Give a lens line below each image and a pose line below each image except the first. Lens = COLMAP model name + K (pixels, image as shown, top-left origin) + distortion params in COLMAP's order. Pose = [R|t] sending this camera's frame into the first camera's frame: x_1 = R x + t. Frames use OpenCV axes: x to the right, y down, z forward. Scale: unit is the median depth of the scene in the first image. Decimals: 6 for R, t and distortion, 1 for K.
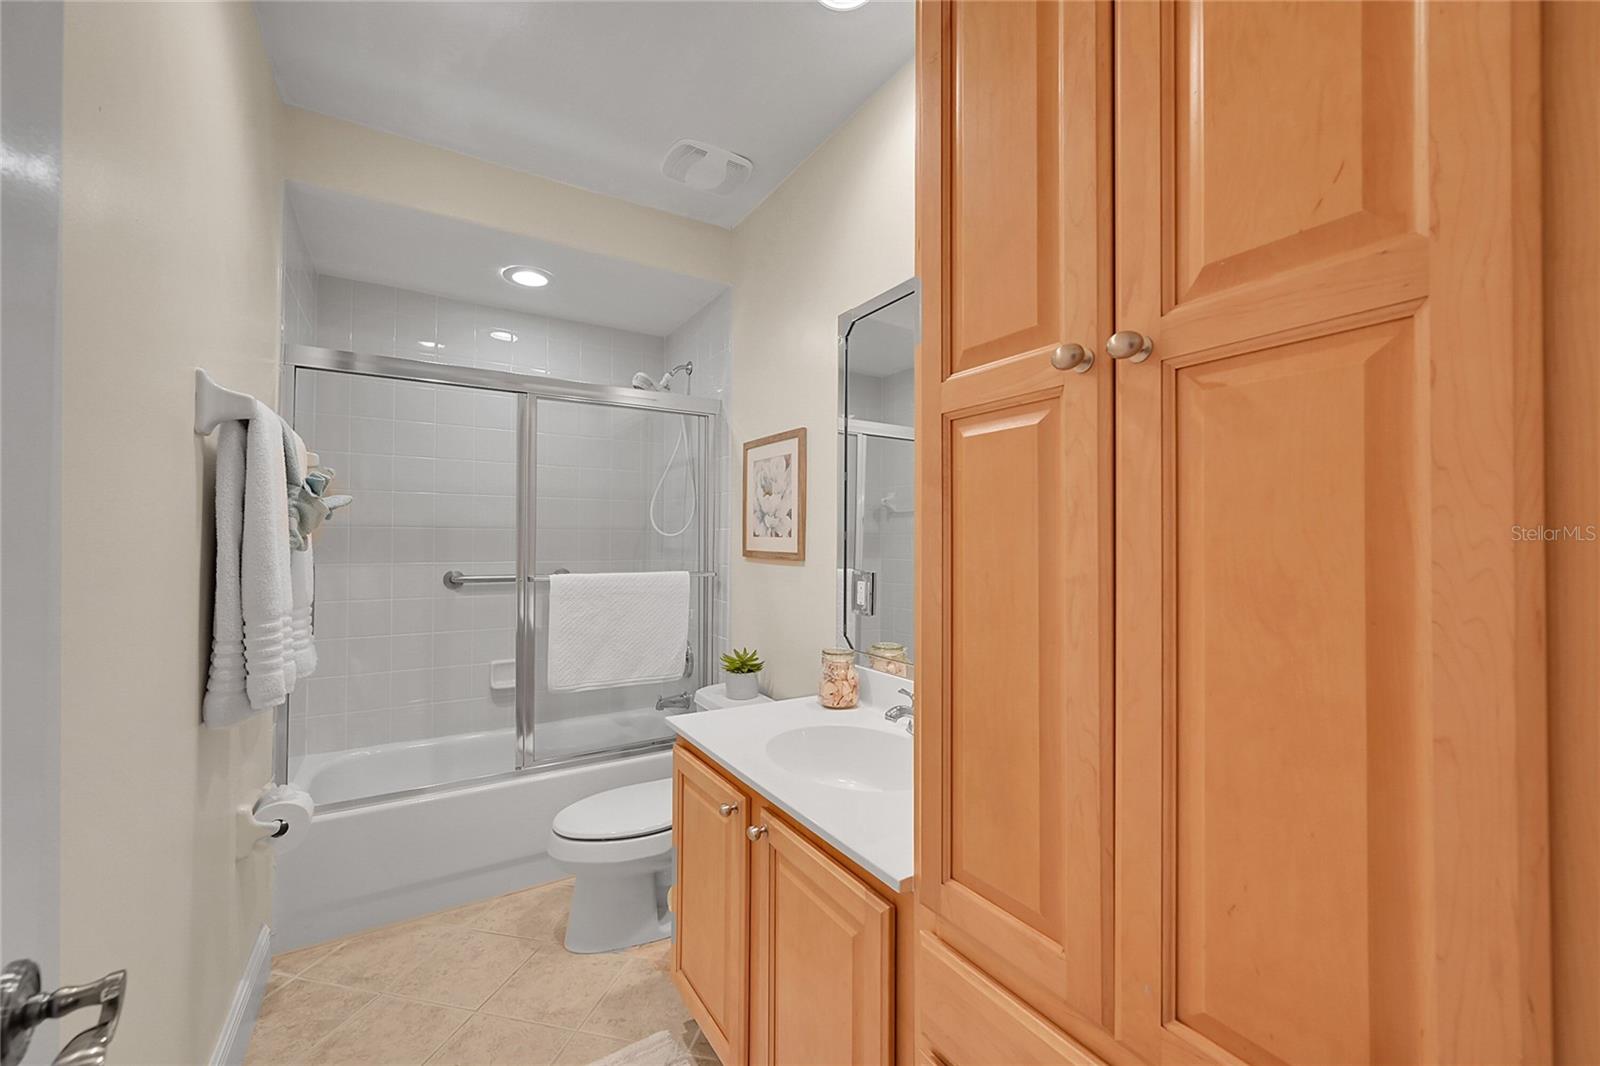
lens RADIAL K [[624.1, 0, 800.0], [0, 624.1, 533.0], [0, 0, 1]] dist [-0.002970, 0.002138]
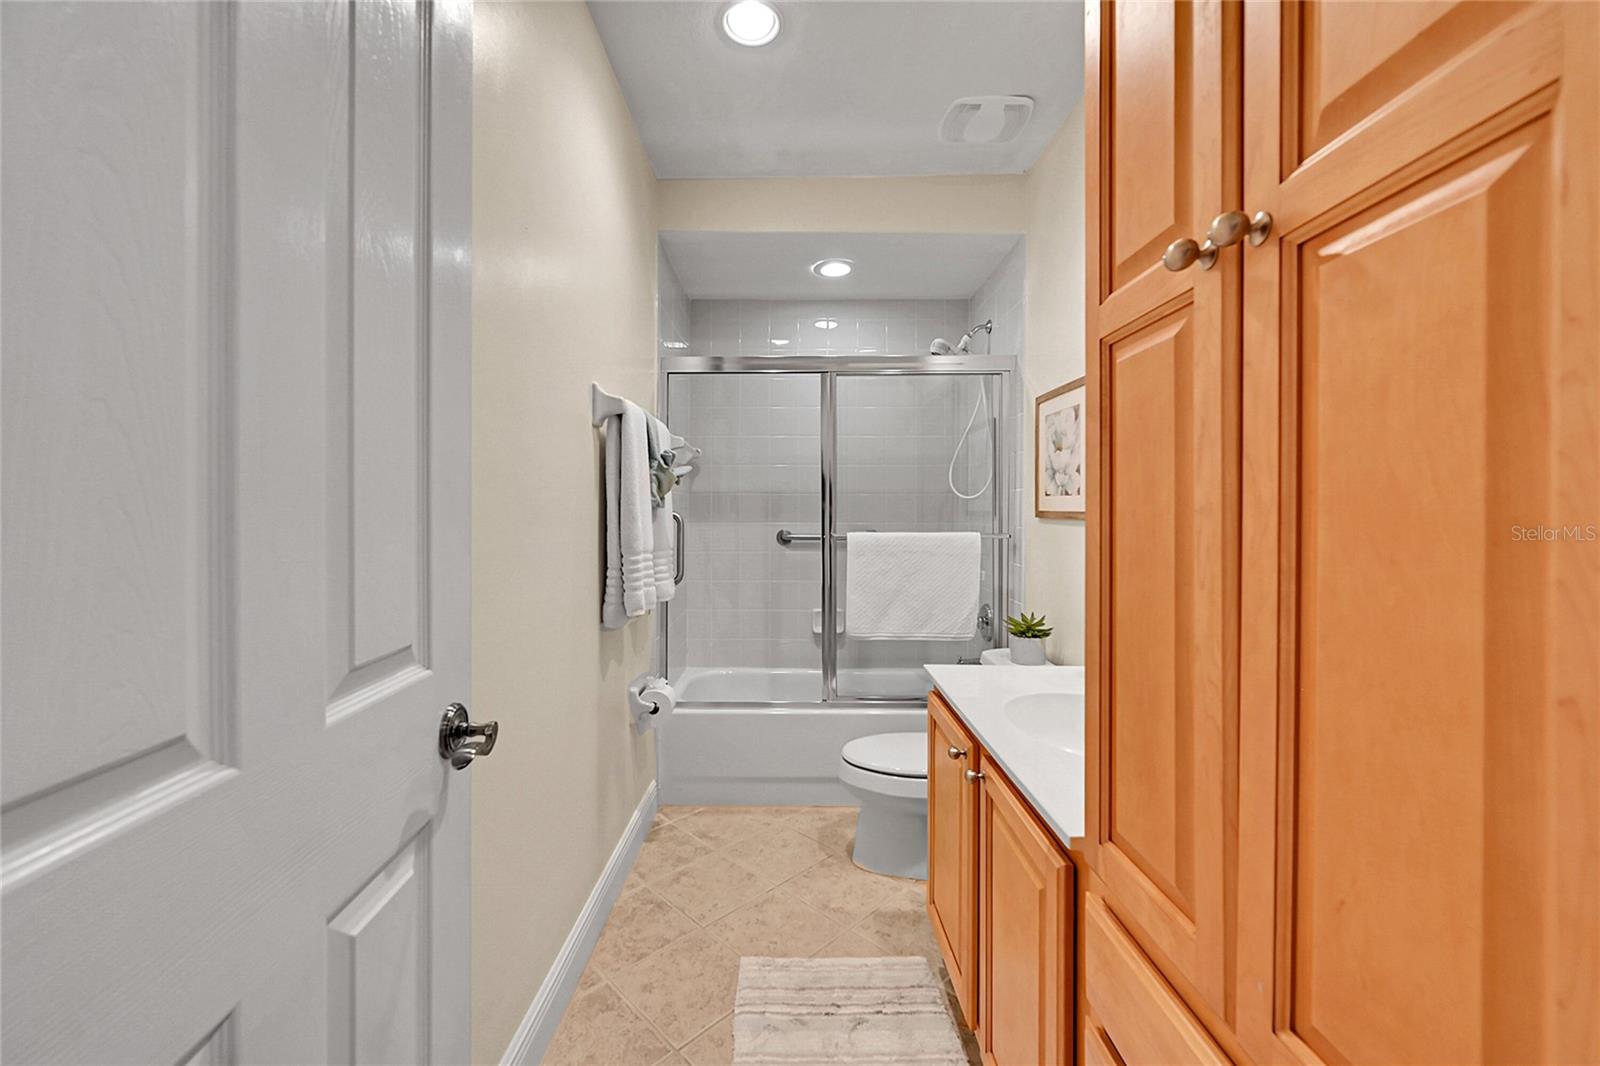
lens RADIAL K [[637.8, 0, 796.5], [0, 637.8, 515.4], [0, 0, 1]] dist [-0.002534, 0.000034]
pose [[0.846134, -0.001631, -0.532968, 0.172037], [0.010515, 0.999852, 0.013635, 0.025599], [0.532867, -0.017142, 0.846025, -0.020767]]
